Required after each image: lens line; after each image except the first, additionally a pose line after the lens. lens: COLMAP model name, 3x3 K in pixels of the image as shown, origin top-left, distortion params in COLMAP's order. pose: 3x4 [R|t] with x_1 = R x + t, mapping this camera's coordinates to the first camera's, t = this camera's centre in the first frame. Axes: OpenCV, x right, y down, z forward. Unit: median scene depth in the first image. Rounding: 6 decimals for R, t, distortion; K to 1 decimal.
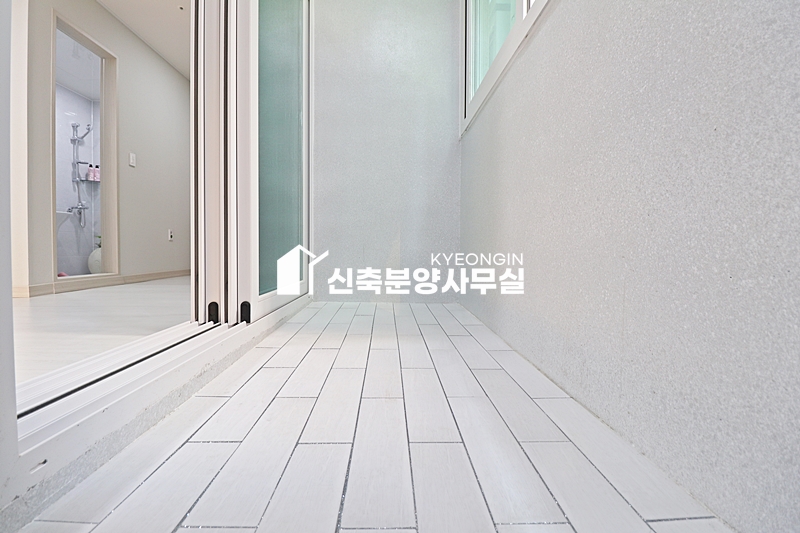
lens RADIAL K [[369.6, 0, 394.8], [0, 369.6, 260.3], [0, 0, 1]] dist [-0.003264, -0.009397]
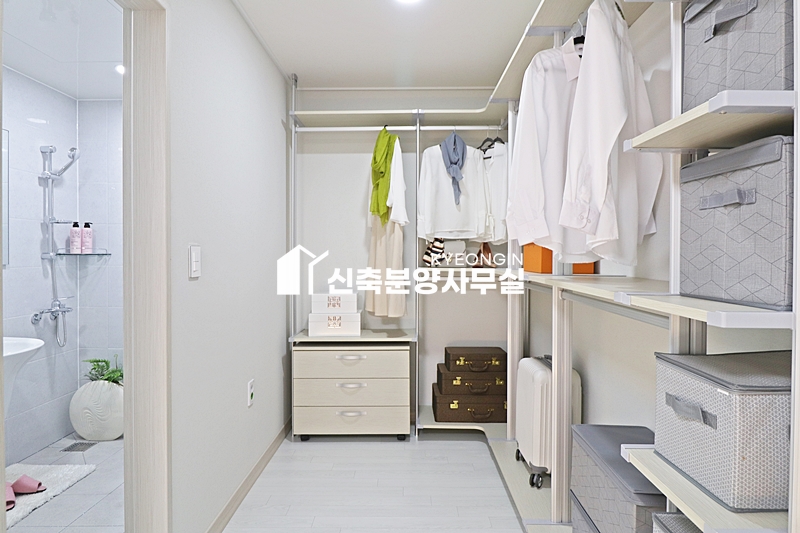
lens RADIAL K [[452.7, 0, 401.9], [0, 452.7, 263.1], [0, 0, 1]] dist [-0.007207, -0.001623]
pose [[0.999472, -0.001950, -0.032423, -0.348661], [0.001450, 0.999880, -0.015432, -0.196200], [0.032450, 0.015377, 0.999355, 0.378987]]
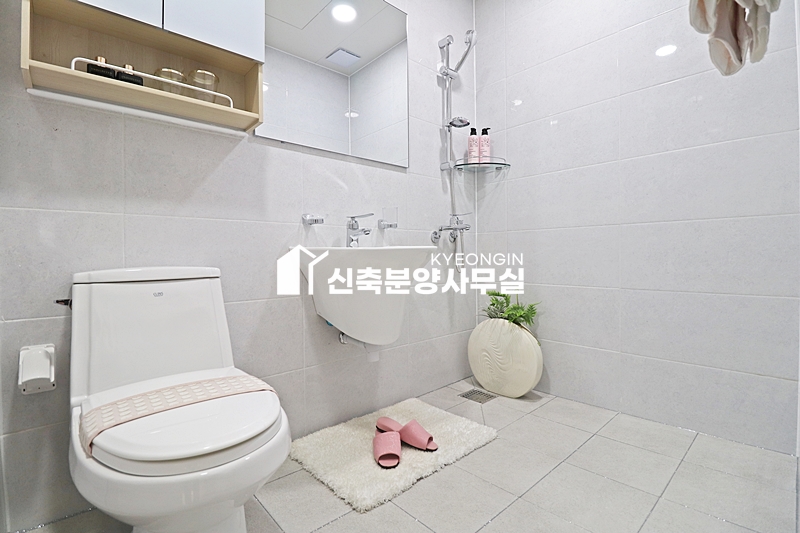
lens RADIAL K [[369.6, 0, 396.5], [0, 369.6, 263.5], [0, 0, 1]] dist [-0.003264, -0.009397]
pose [[0.644658, -0.001896, -0.764469, -0.559060], [-0.004935, 0.999966, -0.006642, -0.096486], [0.764456, 0.008055, 0.644626, 0.655835]]
